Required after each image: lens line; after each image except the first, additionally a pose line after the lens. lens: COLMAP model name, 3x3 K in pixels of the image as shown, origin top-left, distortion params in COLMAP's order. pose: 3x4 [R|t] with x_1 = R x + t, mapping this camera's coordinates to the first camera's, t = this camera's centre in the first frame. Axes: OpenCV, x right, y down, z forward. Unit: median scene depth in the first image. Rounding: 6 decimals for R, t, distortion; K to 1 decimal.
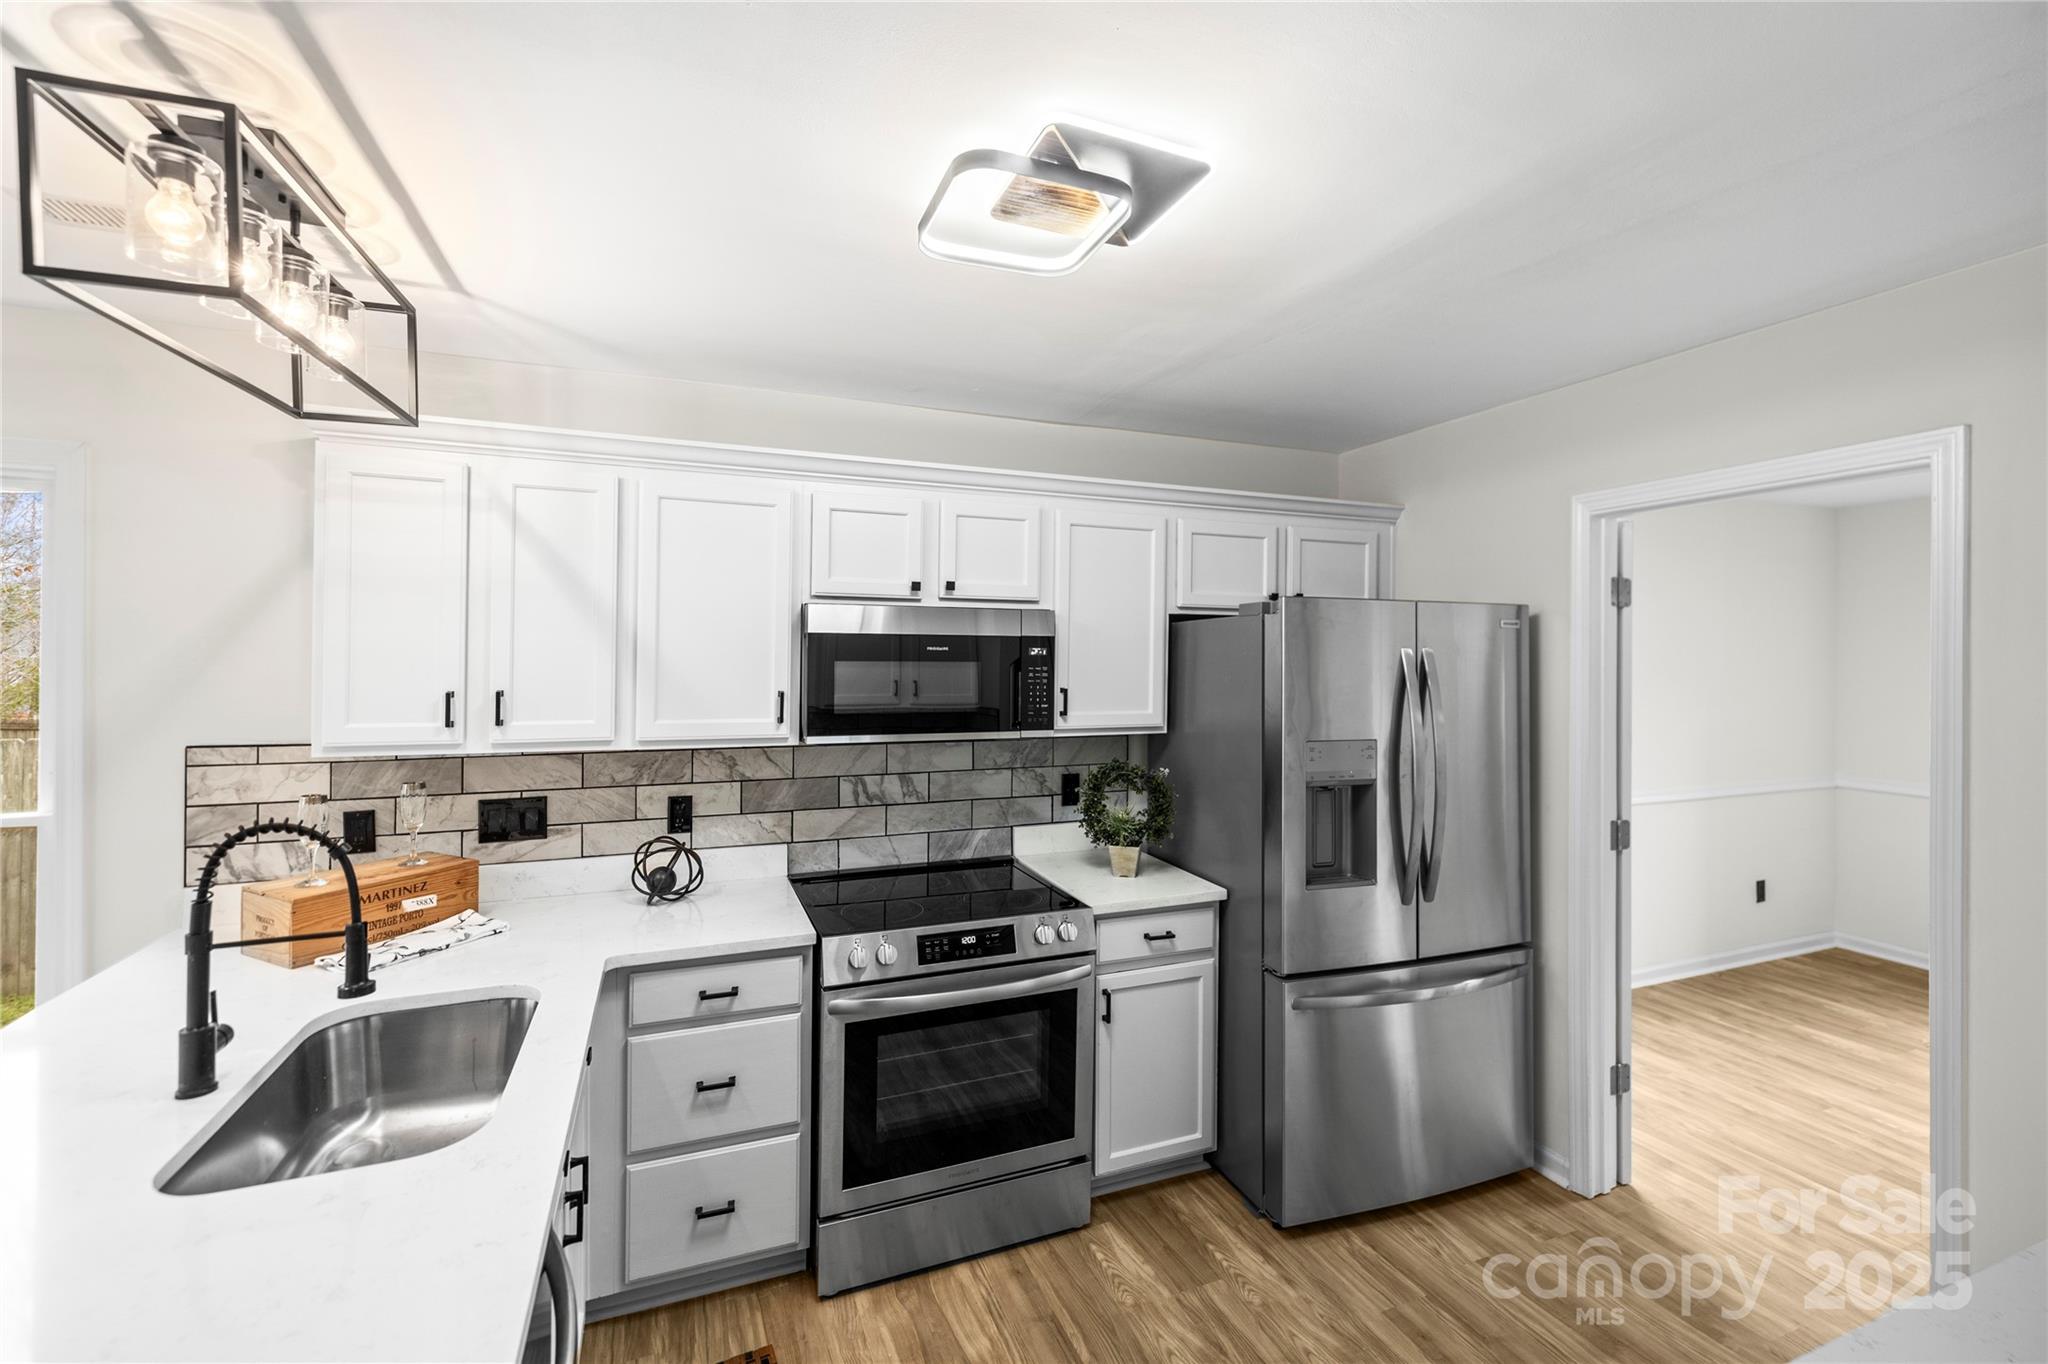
lens RADIAL K [[872.3, 0, 1029.8], [0, 872.3, 663.0], [0, 0, 1]] dist [0.000340, -0.000053]
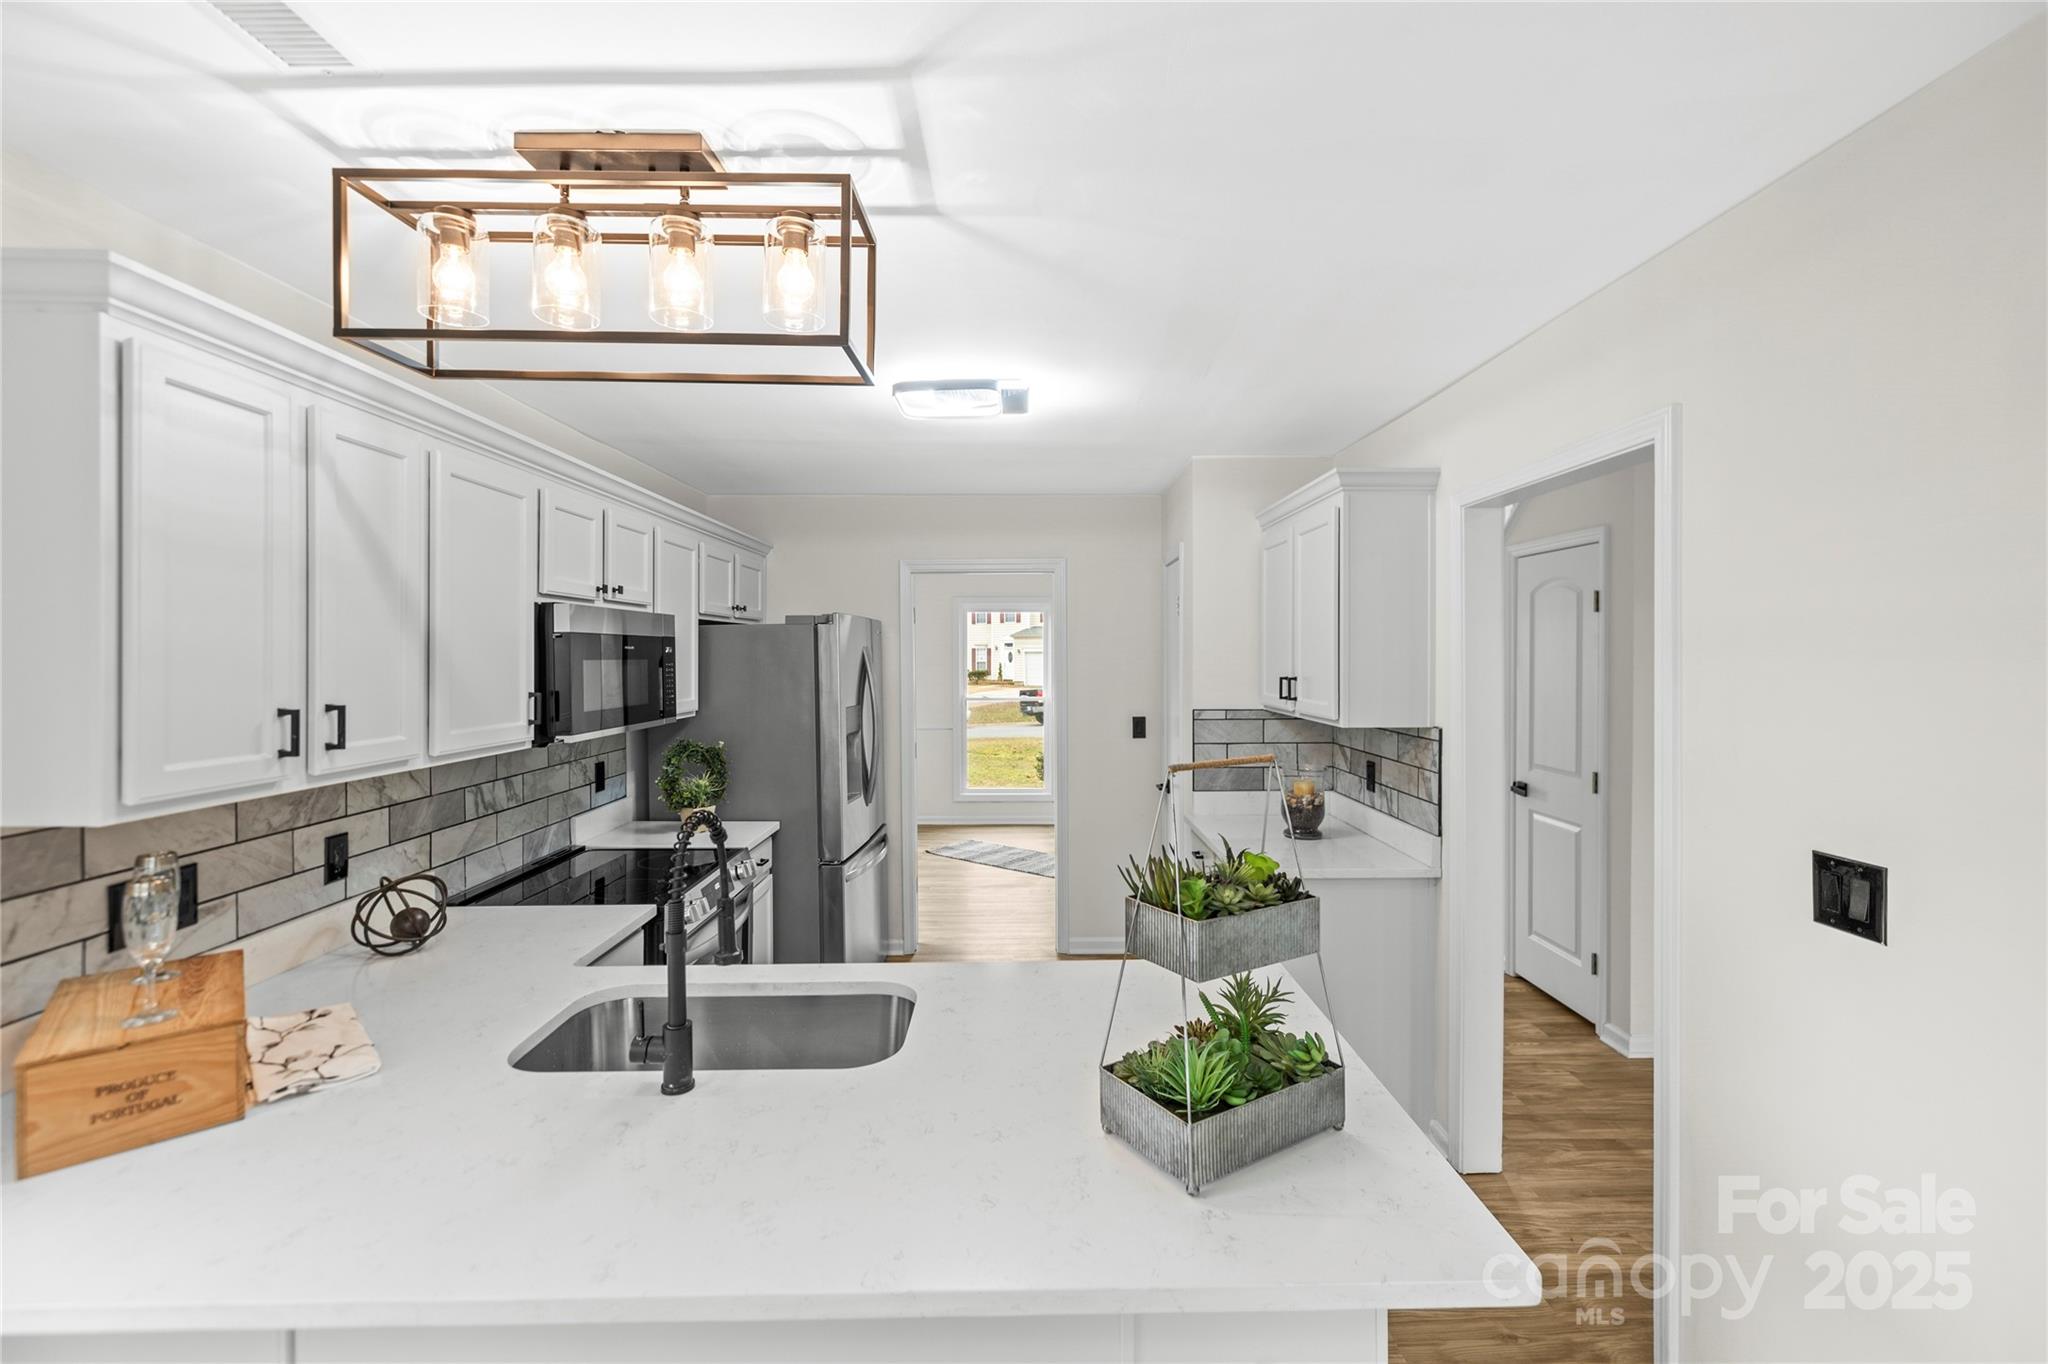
lens RADIAL K [[872.3, 0, 1030.3], [0, 872.3, 668.4], [0, 0, 1]] dist [0.000340, -0.000053]
pose [[0.362832, -0.022878, 0.931574, -0.904901], [0.009323, 0.999738, 0.020921, -0.008821], [-0.931808, 0.001094, 0.362950, 0.126278]]
